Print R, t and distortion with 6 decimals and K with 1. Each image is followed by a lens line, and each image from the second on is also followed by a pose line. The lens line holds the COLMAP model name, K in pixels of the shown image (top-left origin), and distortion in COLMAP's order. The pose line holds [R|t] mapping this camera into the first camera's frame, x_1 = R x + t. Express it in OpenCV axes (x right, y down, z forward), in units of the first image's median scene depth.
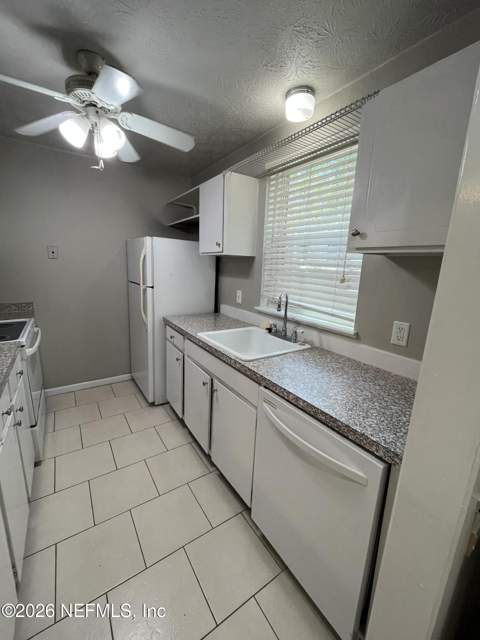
lens RADIAL K [[257.7, 0, 237.3], [0, 257.7, 319.7], [0, 0, 1]] dist [-0.003825, -0.000162]
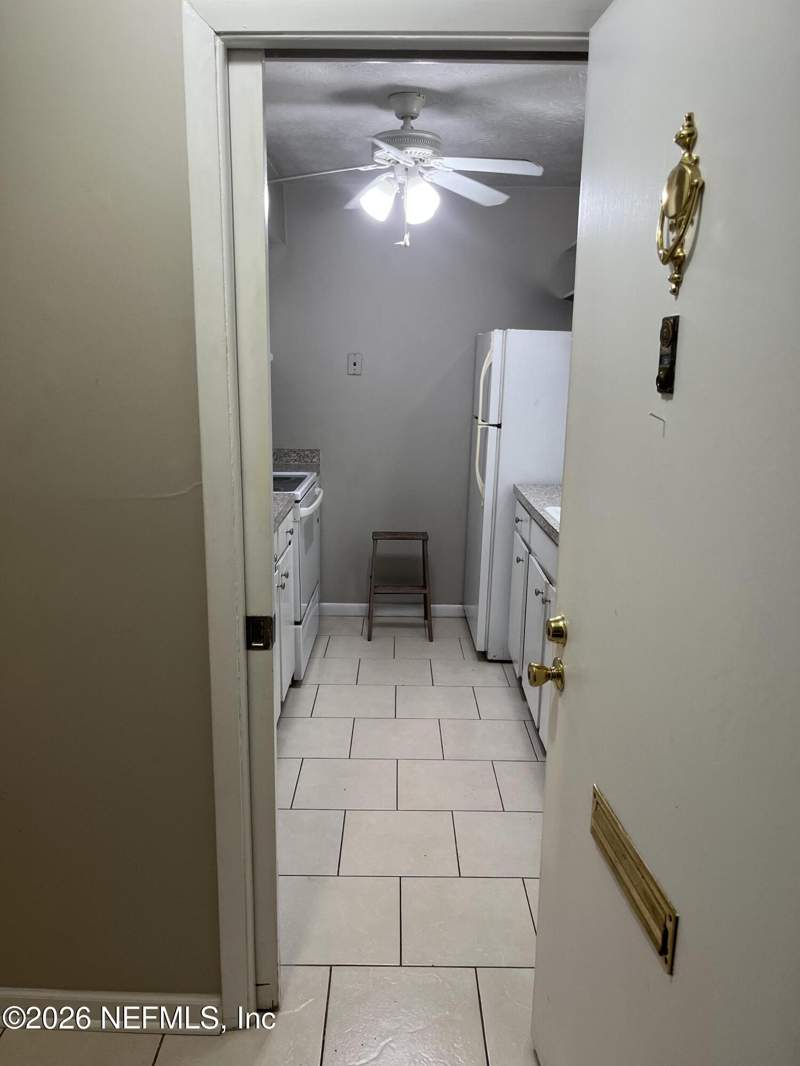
lens RADIAL K [[765.2, 0, 398.5], [0, 765.2, 533.1], [0, 0, 1]] dist [0.041296, -0.002479]
pose [[0.832260, 0.089135, -0.547173, 0.415272], [-0.099108, 0.995012, 0.011343, 0.104404], [0.545454, 0.044789, 0.836943, -0.452005]]
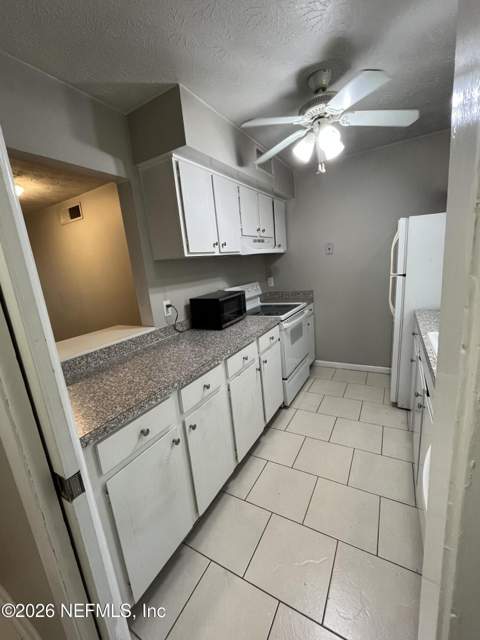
lens RADIAL K [[257.7, 0, 242.6], [0, 257.7, 319.6], [0, 0, 1]] dist [-0.003825, -0.000162]
pose [[0.452836, 0.112532, -0.884464, 0.243398], [-0.079004, 0.993165, 0.085913, -0.007854], [0.888087, 0.030971, 0.458631, 0.119041]]
